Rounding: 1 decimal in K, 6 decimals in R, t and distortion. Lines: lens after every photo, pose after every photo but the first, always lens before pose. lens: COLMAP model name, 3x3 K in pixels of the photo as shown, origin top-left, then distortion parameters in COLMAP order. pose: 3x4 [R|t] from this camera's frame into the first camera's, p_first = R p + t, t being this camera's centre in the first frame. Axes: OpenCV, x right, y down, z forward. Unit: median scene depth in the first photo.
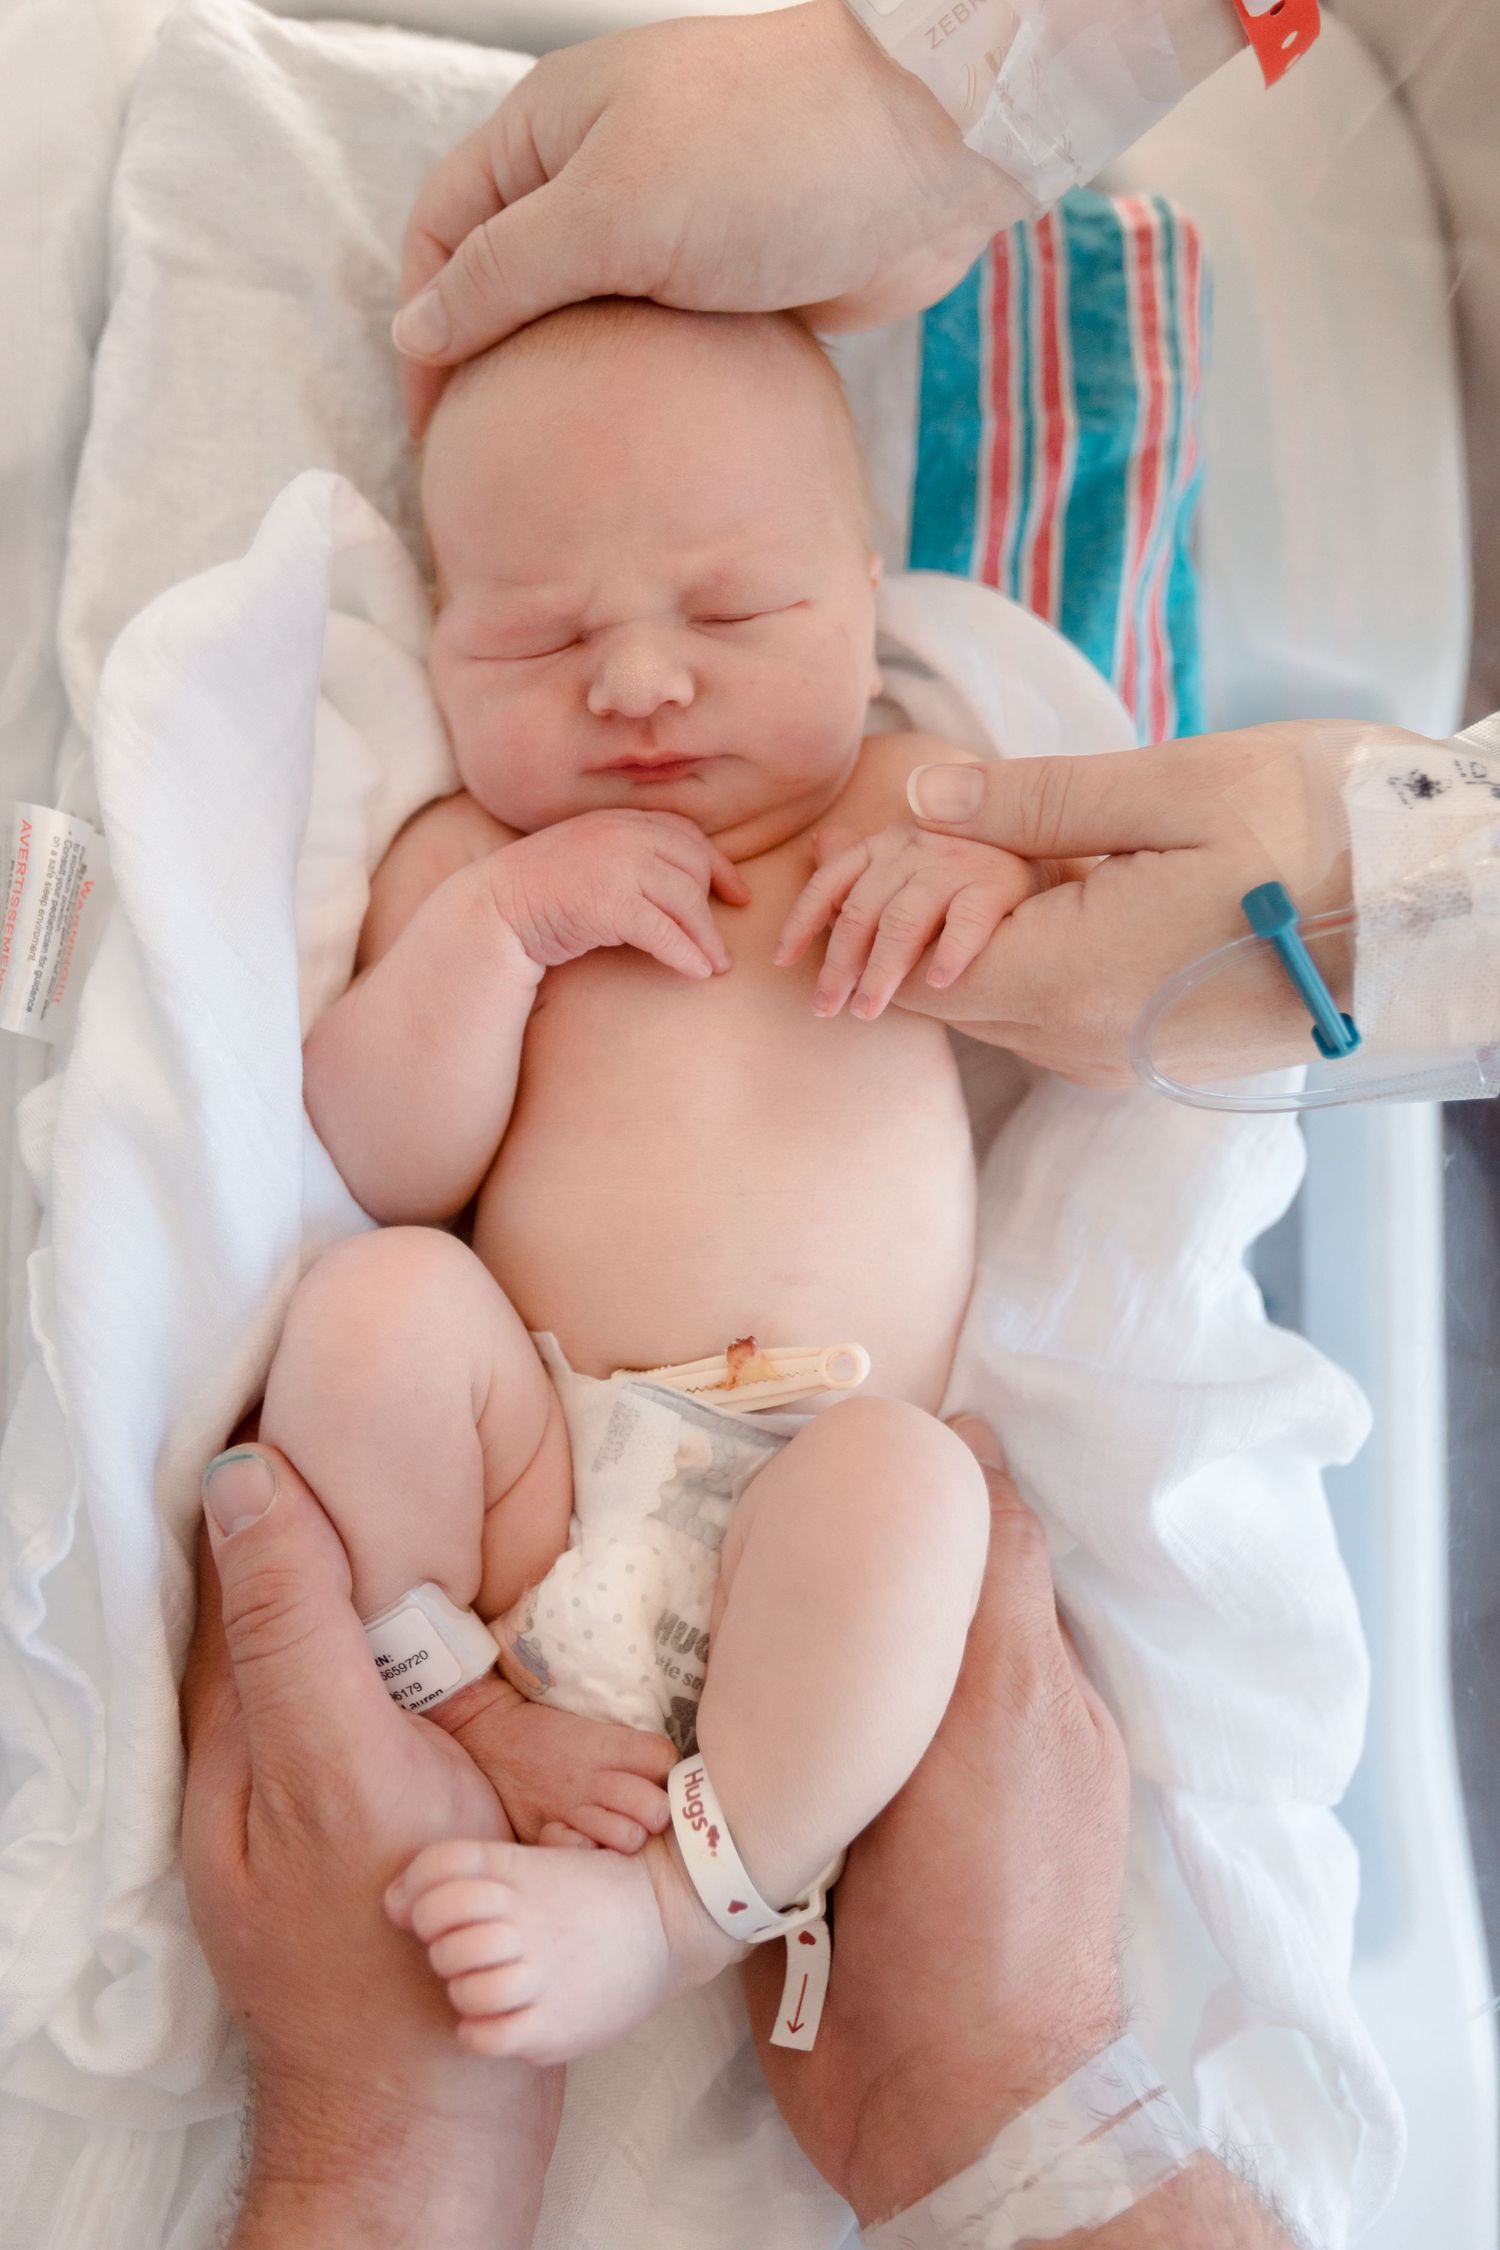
lens RADIAL K [[1741.2, 0, 764.9], [0, 1741.2, 1121.0], [0, 0, 1]] dist [0.001444, -0.000975]
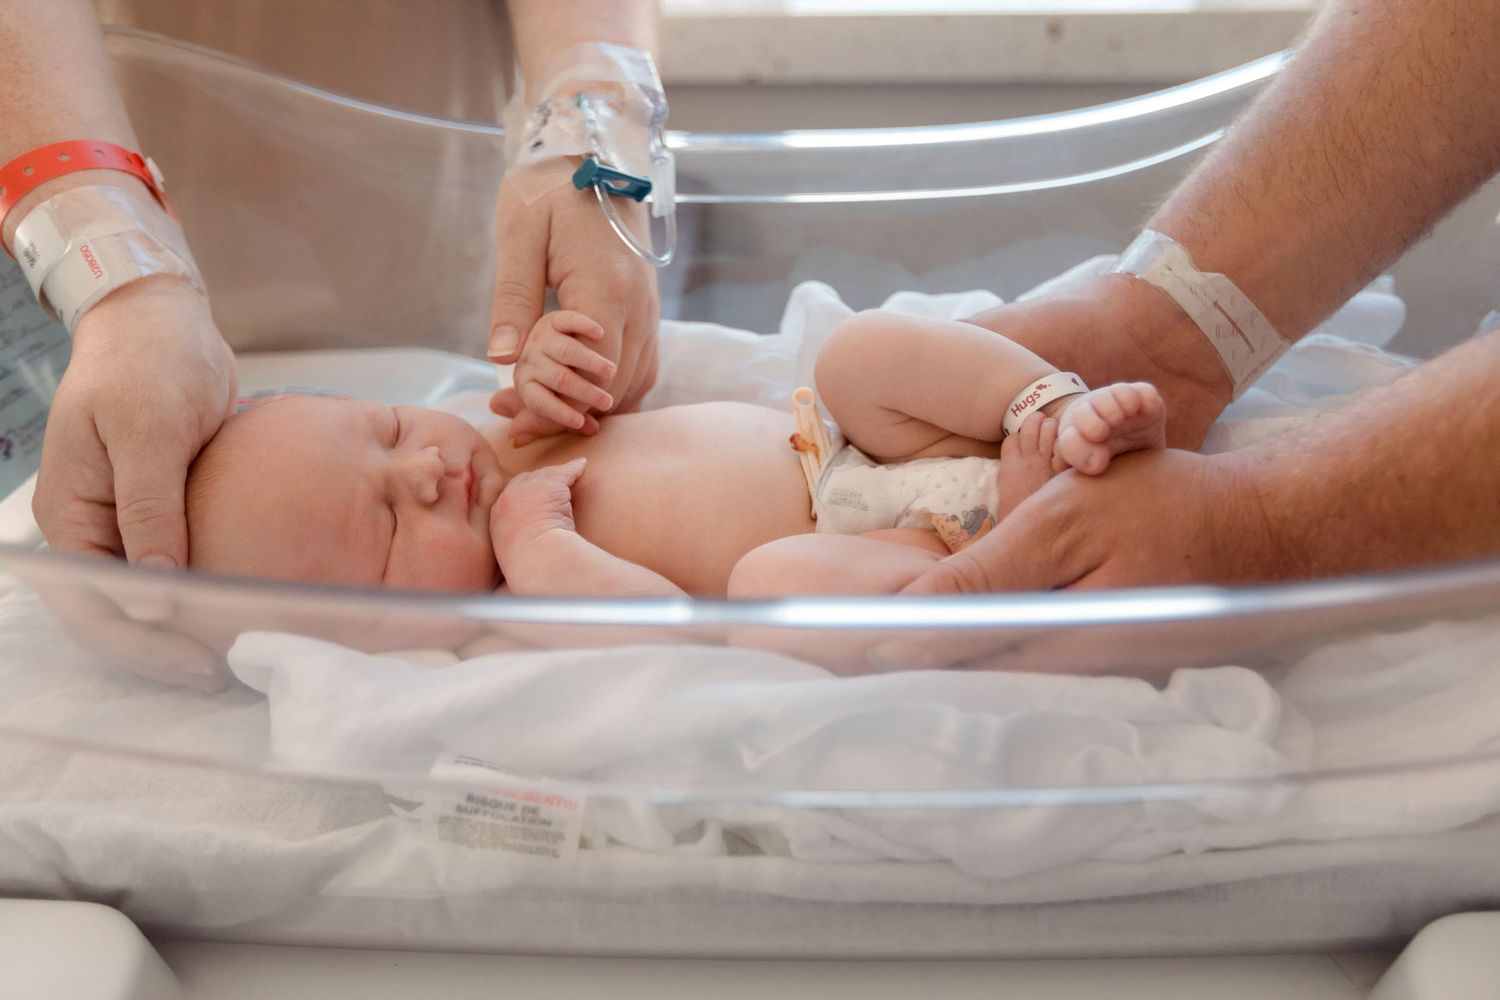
lens RADIAL K [[1160.8, 0, 757.2], [0, 1160.8, 505.9], [0, 0, 1]] dist [0.001444, -0.000975]
pose [[-0.024265, -0.769112, 0.638653, -0.798766], [0.998212, 0.016266, 0.057515, 0.018646], [-0.054624, 0.638907, 0.767342, 0.090614]]
